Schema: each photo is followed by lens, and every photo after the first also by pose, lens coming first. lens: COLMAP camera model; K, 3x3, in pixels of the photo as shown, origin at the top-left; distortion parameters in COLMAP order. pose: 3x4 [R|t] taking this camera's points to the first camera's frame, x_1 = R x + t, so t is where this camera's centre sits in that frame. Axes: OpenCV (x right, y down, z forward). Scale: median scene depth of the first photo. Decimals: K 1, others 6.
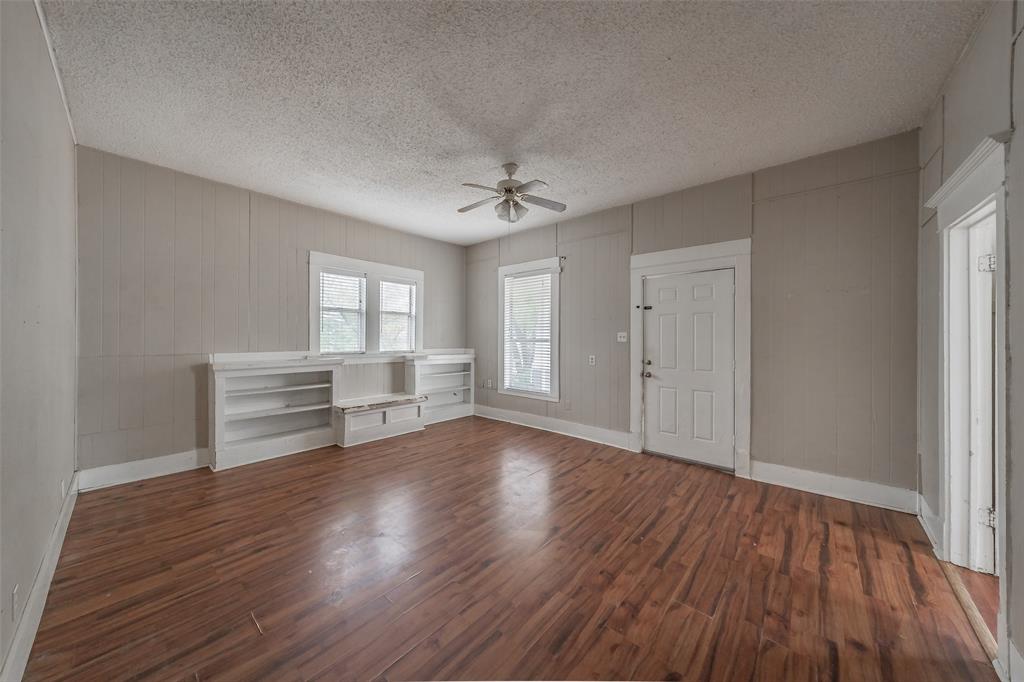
lens RADIAL K [[364.8, 0, 512.3], [0, 364.8, 334.5], [0, 0, 1]] dist [-0.002707, -0.000072]
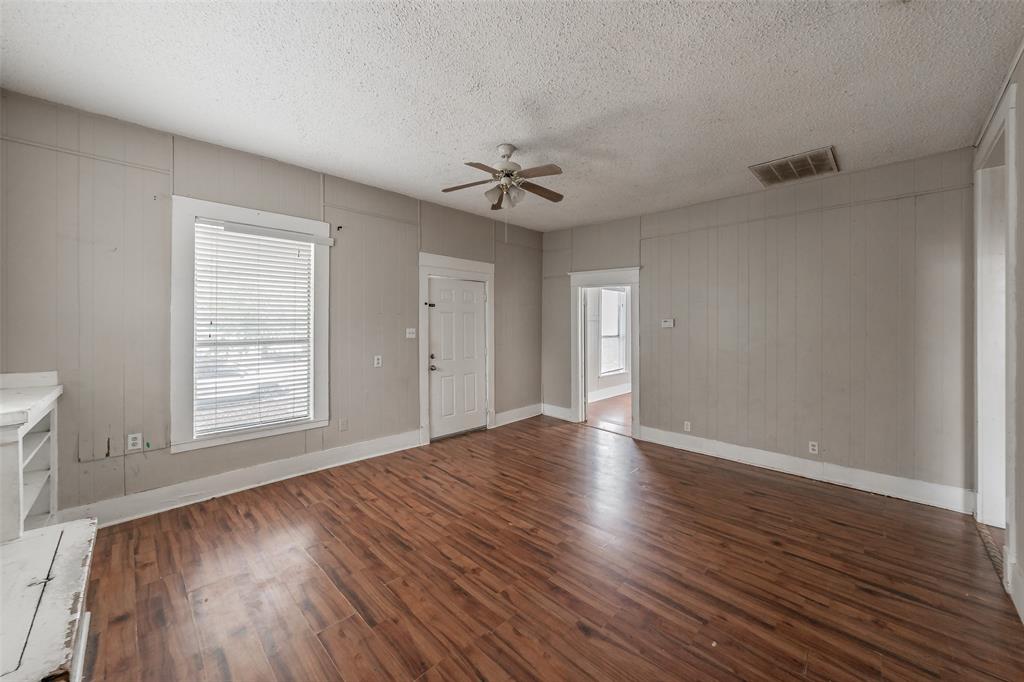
lens RADIAL K [[364.8, 0, 518.5], [0, 364.8, 325.9], [0, 0, 1]] dist [-0.002707, -0.000072]
pose [[0.031089, -0.002476, 0.999514, -0.688138], [-0.004513, 0.999986, 0.002618, -0.017015], [-0.999506, -0.004592, 0.031078, 0.714241]]
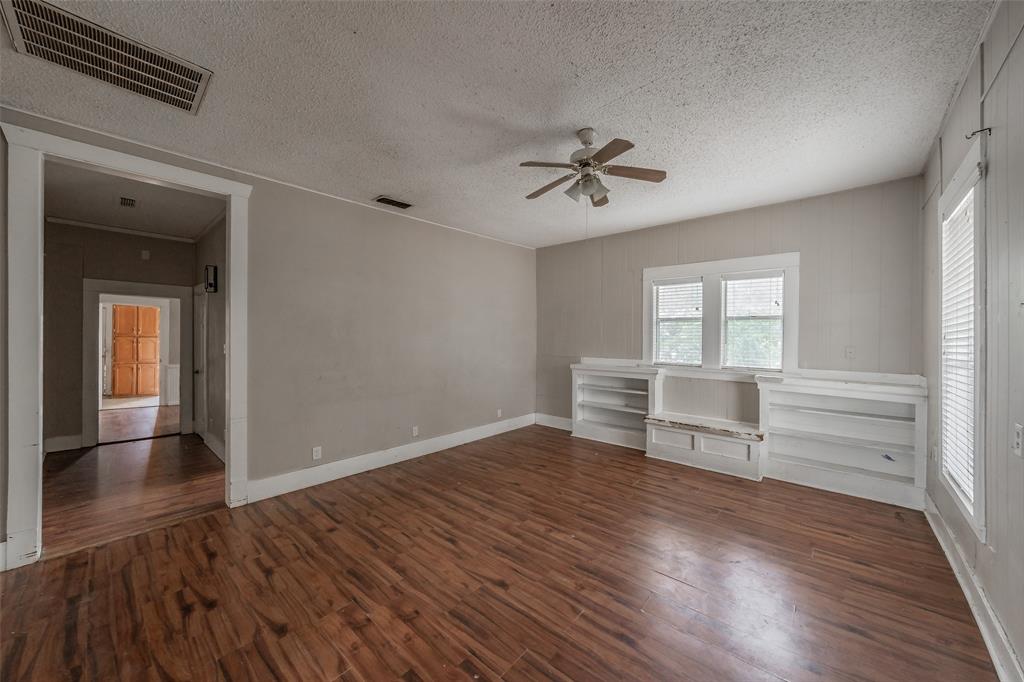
lens RADIAL K [[364.8, 0, 498.4], [0, 364.8, 339.6], [0, 0, 1]] dist [-0.002707, -0.000072]
pose [[-0.041025, -0.003866, -0.999151, 0.591603], [-0.005003, 0.999981, -0.003664, -0.010985], [0.999146, 0.004848, -0.041044, 0.640321]]
